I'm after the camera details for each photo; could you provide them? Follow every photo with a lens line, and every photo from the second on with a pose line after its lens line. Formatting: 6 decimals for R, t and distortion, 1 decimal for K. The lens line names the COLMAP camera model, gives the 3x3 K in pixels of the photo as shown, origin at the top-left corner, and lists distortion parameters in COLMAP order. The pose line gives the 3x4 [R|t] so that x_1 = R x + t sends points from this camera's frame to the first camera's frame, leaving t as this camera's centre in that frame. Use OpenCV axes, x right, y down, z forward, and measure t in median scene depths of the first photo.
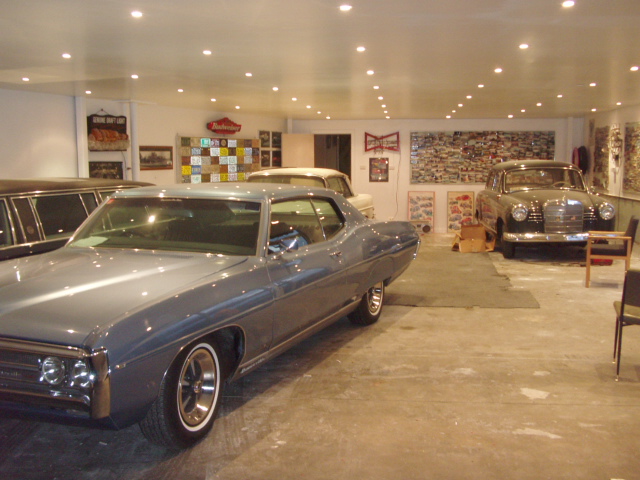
lens RADIAL K [[715.3, 0, 320.0], [0, 715.3, 240.0], [0, 0, 1]] dist [-0.045296, -0.016453]
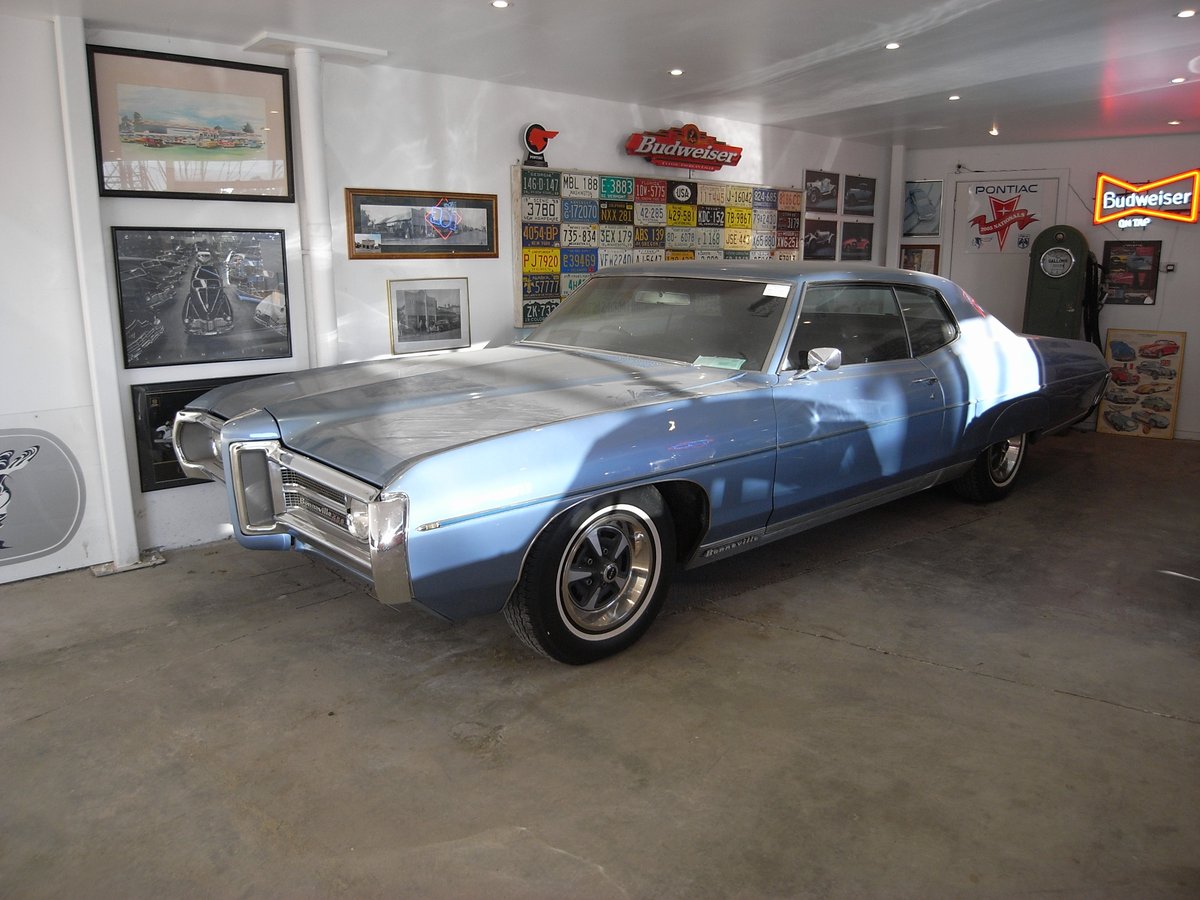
lens RADIAL K [[822.4, 0, 582.3], [0, 822.4, 449.4], [0, 0, 1]] dist [-0.020364, -0.042644]
pose [[0.882401, 0.104692, -0.458703, 0.037452], [-0.054884, 0.991178, 0.120642, -0.047991], [0.467287, -0.081279, 0.880362, 0.567047]]
